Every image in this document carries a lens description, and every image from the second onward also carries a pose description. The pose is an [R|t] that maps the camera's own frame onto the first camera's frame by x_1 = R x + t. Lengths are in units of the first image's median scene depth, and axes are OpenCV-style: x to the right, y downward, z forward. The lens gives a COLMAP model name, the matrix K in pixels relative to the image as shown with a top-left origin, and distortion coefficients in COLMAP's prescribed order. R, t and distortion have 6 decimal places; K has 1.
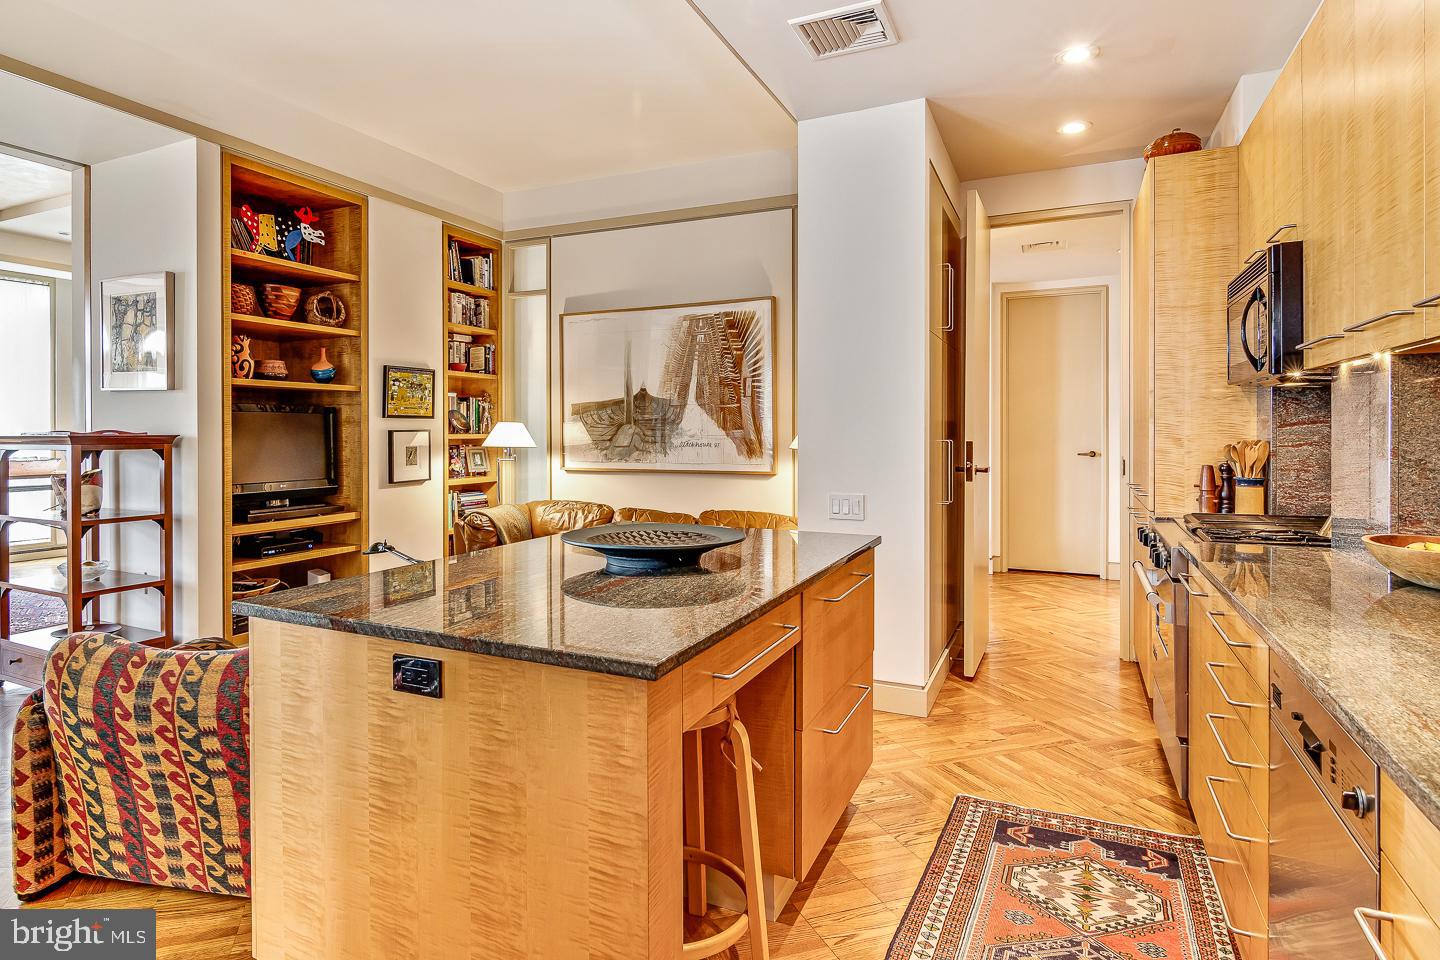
lens RADIAL K [[769.9, 0, 679.3], [0, 769.9, 444.3], [0, 0, 1]] dist [-0.002294, -0.006148]
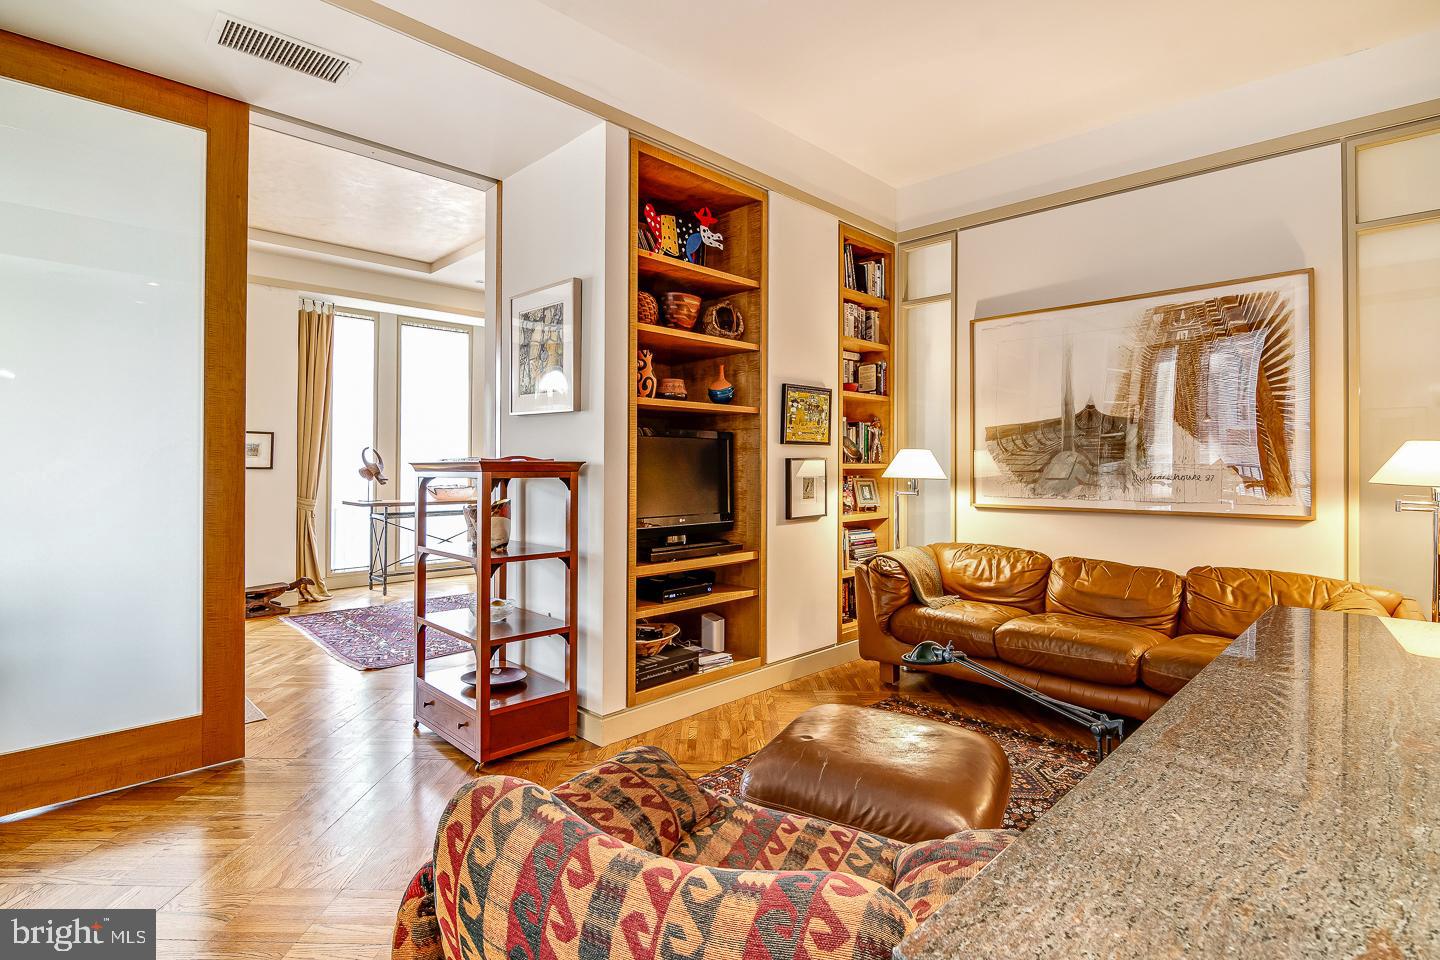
lens RADIAL K [[700.4, 0, 727.4], [0, 700.4, 466.7], [0, 0, 1]] dist [-0.006998, -0.001062]
pose [[0.944221, 0.001697, -0.329309, -0.192256], [-0.006720, 0.999878, -0.014116, 0.003422], [0.329245, 0.015542, 0.944117, 0.244869]]
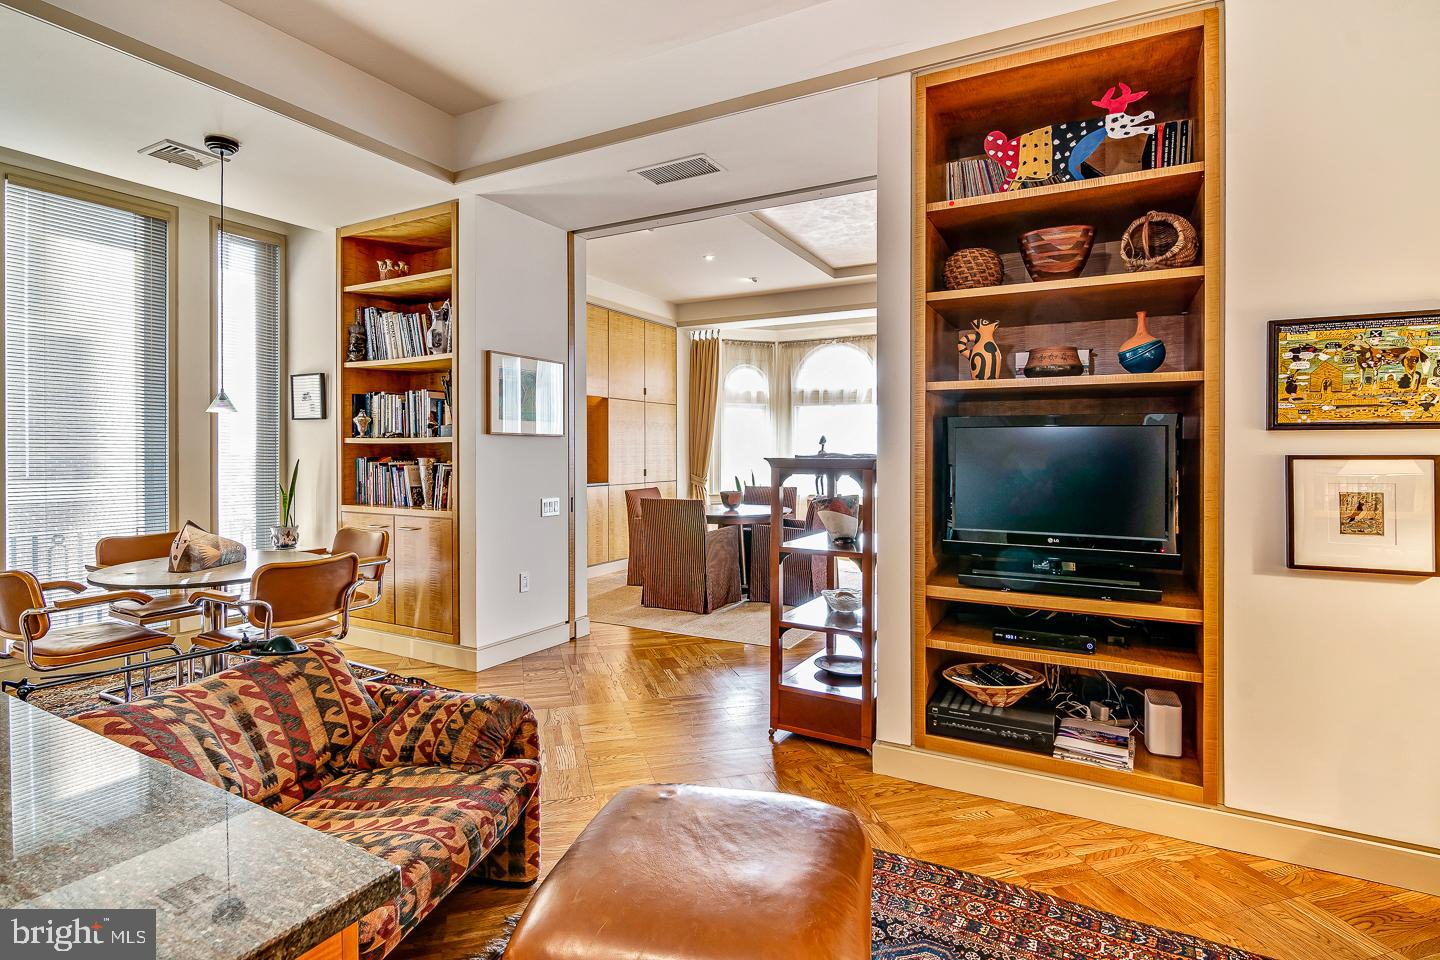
lens RADIAL K [[700.4, 0, 731.5], [0, 700.4, 455.5], [0, 0, 1]] dist [-0.006998, -0.001062]
pose [[-0.039263, 0.008294, -0.999194, 0.075414], [-0.021606, 0.999725, 0.009148, -0.015761], [0.998995, 0.021948, -0.039073, 0.720420]]
